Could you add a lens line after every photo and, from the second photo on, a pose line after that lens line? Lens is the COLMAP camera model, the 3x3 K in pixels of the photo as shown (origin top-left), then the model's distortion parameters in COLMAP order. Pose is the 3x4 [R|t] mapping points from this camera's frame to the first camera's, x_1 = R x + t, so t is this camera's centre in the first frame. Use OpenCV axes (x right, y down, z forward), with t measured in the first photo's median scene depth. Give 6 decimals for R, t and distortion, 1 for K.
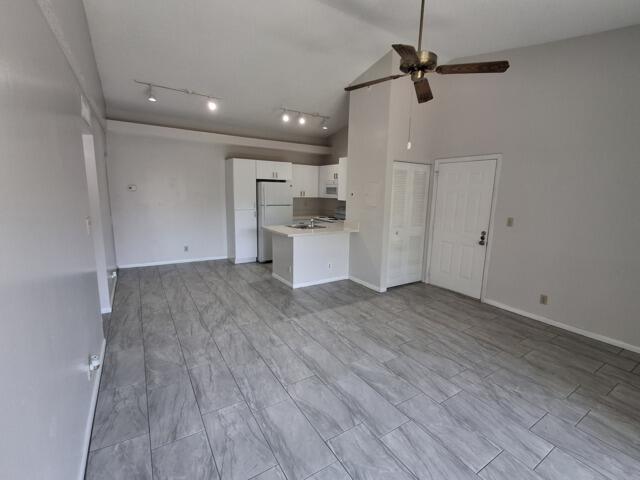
lens RADIAL K [[291.3, 0, 325.9], [0, 291.3, 239.6], [0, 0, 1]] dist [0.002843, 0.002384]
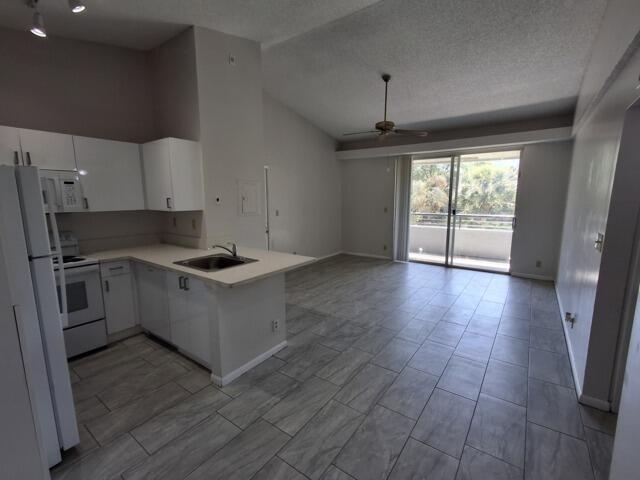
lens RADIAL K [[291.3, 0, 319.3], [0, 291.3, 244.4], [0, 0, 1]] dist [0.002843, 0.002384]
pose [[-0.350676, -0.178881, 0.919254, -0.910683], [0.147170, 0.958865, 0.242731, -0.258651], [-0.924861, 0.220406, -0.309925, 1.410703]]
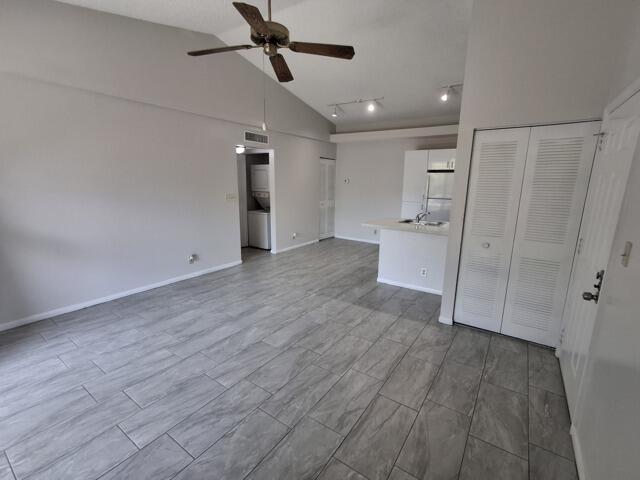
lens RADIAL K [[291.3, 0, 324.7], [0, 291.3, 238.8], [0, 0, 1]] dist [0.002843, 0.002384]
pose [[0.390454, 0.164704, -0.905769, 0.884545], [-0.155231, 0.981558, 0.111569, -0.069268], [0.907441, 0.097041, 0.408820, 0.556543]]
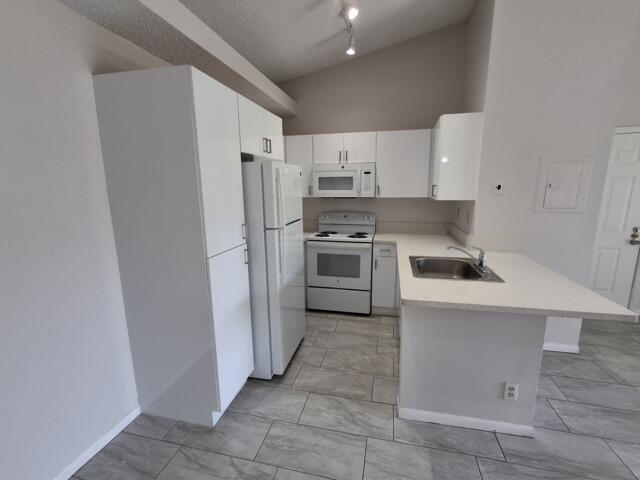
lens RADIAL K [[291.3, 0, 324.0], [0, 291.3, 240.2], [0, 0, 1]] dist [0.002843, 0.002384]
pose [[0.717713, -0.159849, 0.677743, -0.691325], [0.141290, 0.986479, 0.083043, -0.207401], [-0.681854, 0.036157, 0.730594, 1.163707]]
